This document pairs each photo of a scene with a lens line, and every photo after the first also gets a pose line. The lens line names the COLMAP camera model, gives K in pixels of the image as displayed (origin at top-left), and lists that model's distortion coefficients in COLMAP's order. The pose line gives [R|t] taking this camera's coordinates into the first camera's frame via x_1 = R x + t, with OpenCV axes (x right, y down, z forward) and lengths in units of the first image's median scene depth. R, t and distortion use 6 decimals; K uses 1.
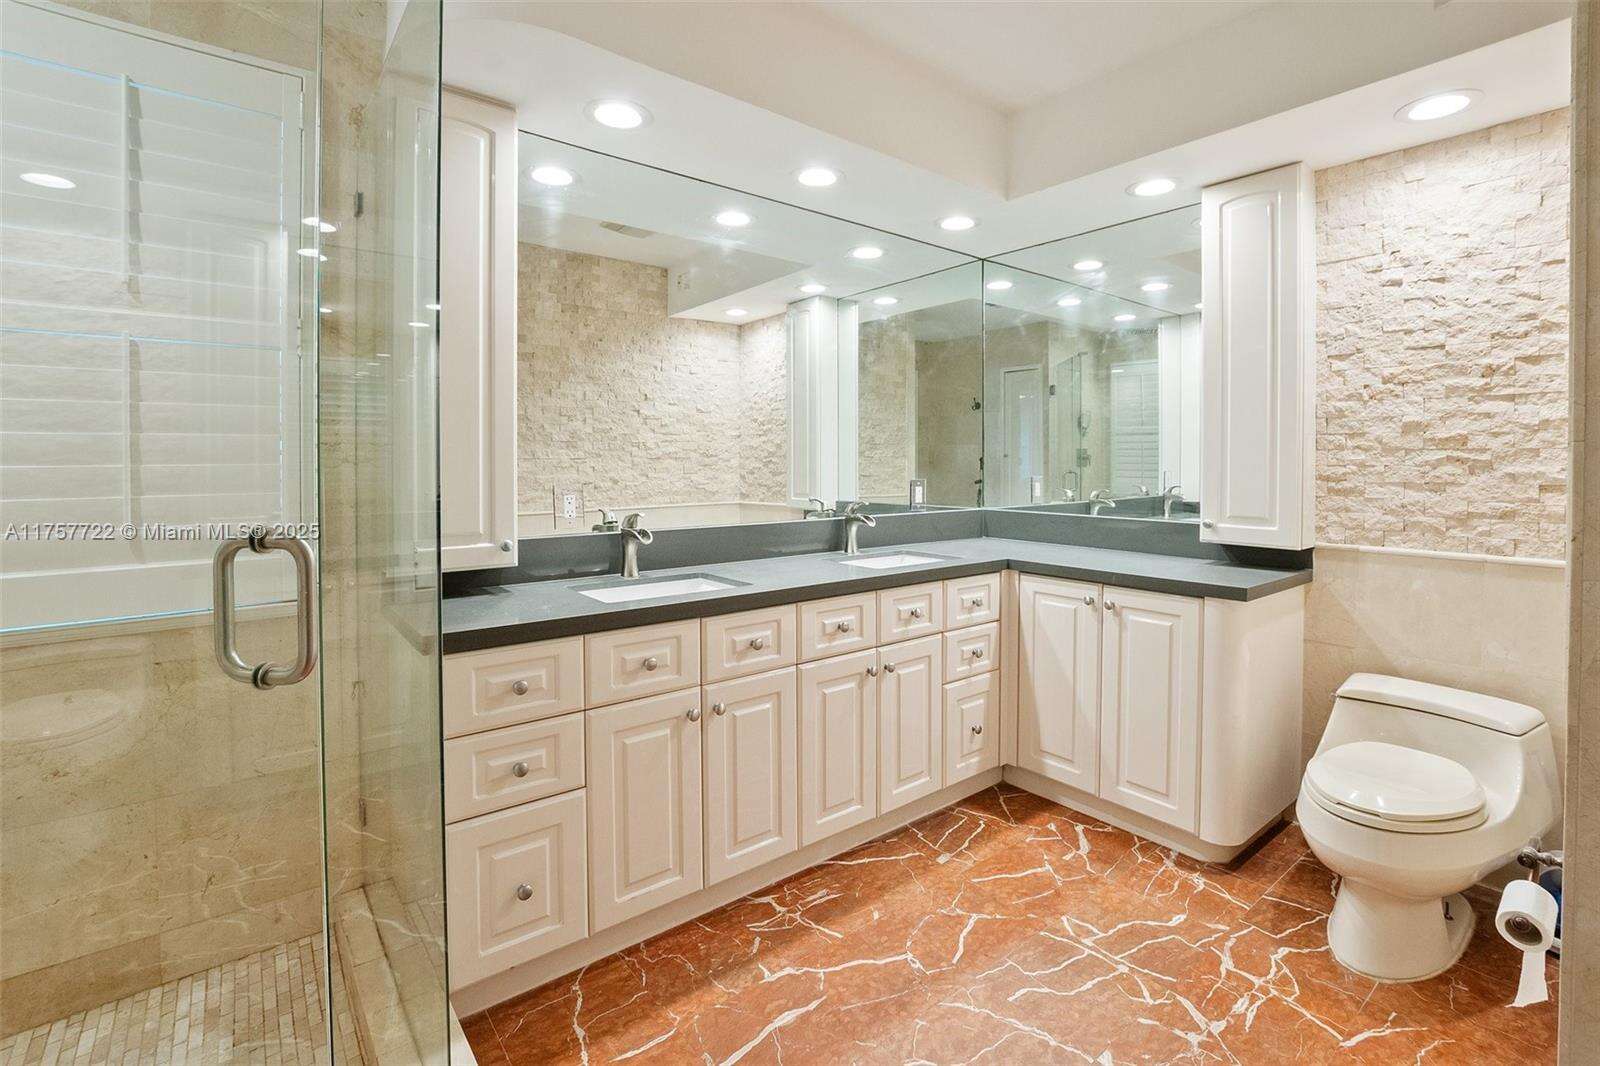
lens RADIAL K [[732.4, 0, 874.4], [0, 732.4, 471.7], [0, 0, 1]] dist [-0.030856, 0.007182]
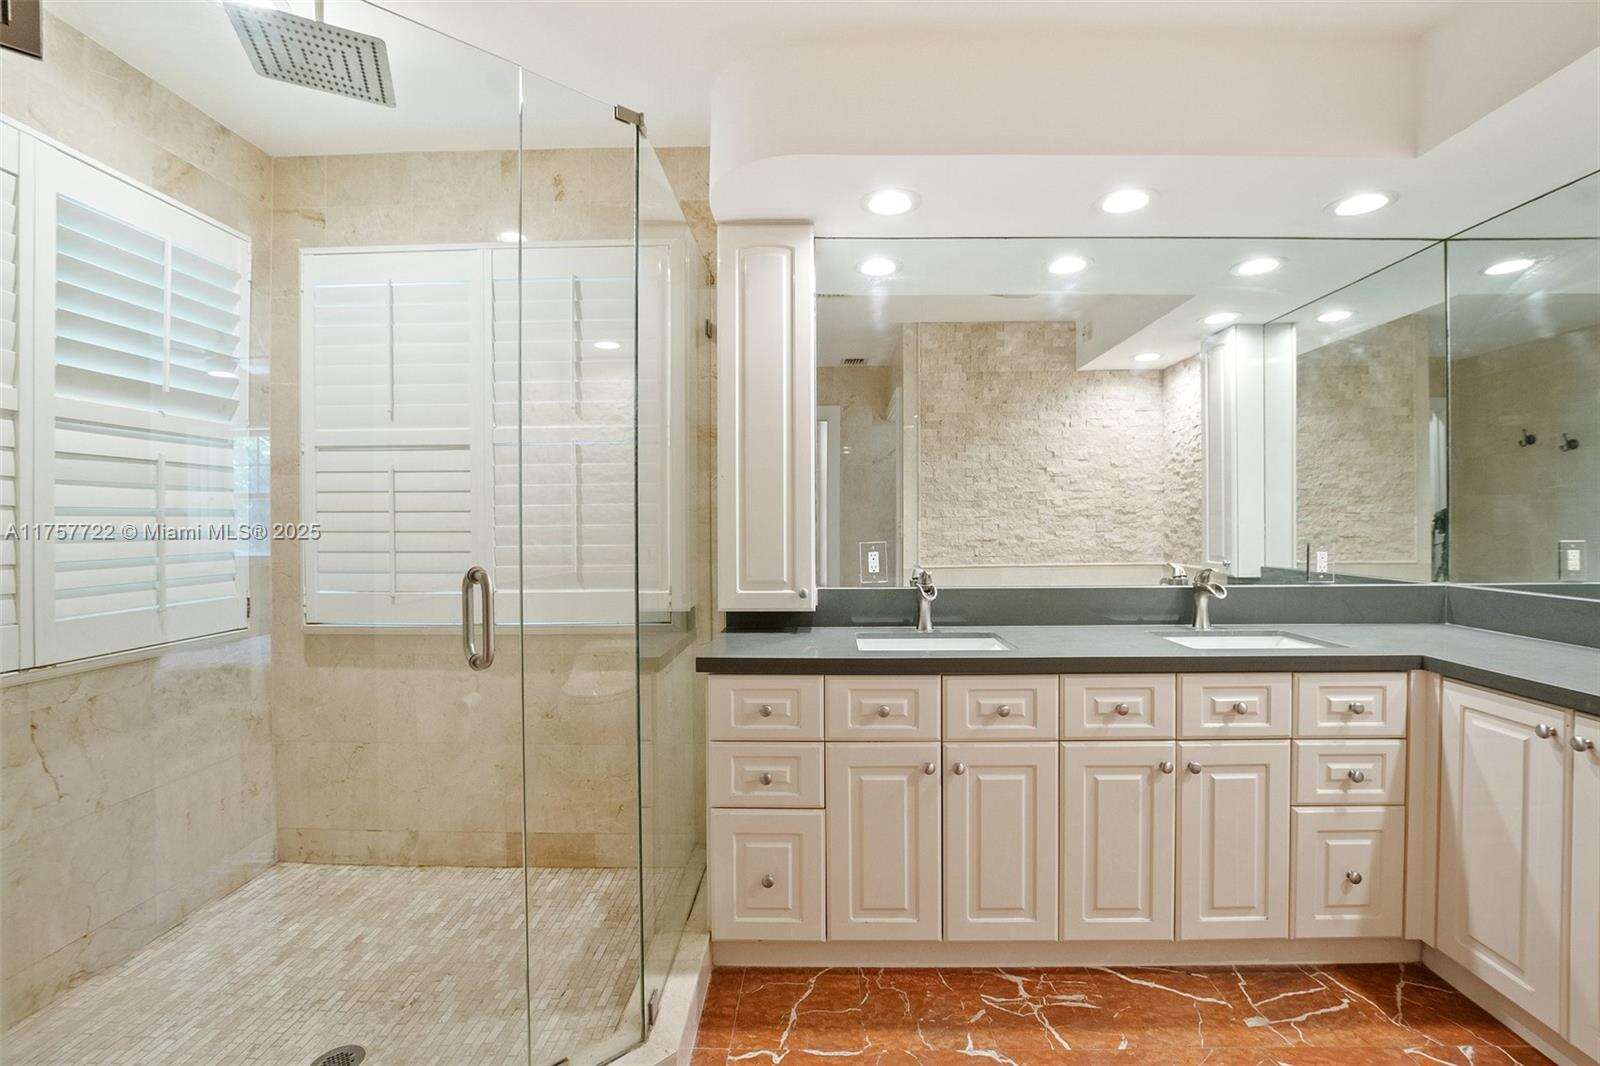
lens RADIAL K [[732.4, 0, 812.1], [0, 732.4, 527.7], [0, 0, 1]] dist [-0.030856, 0.007182]
pose [[0.753433, 0.005120, -0.657505, 0.229021], [-0.005454, 0.999984, 0.001536, -0.005564], [0.657503, 0.002429, 0.753448, 0.084647]]
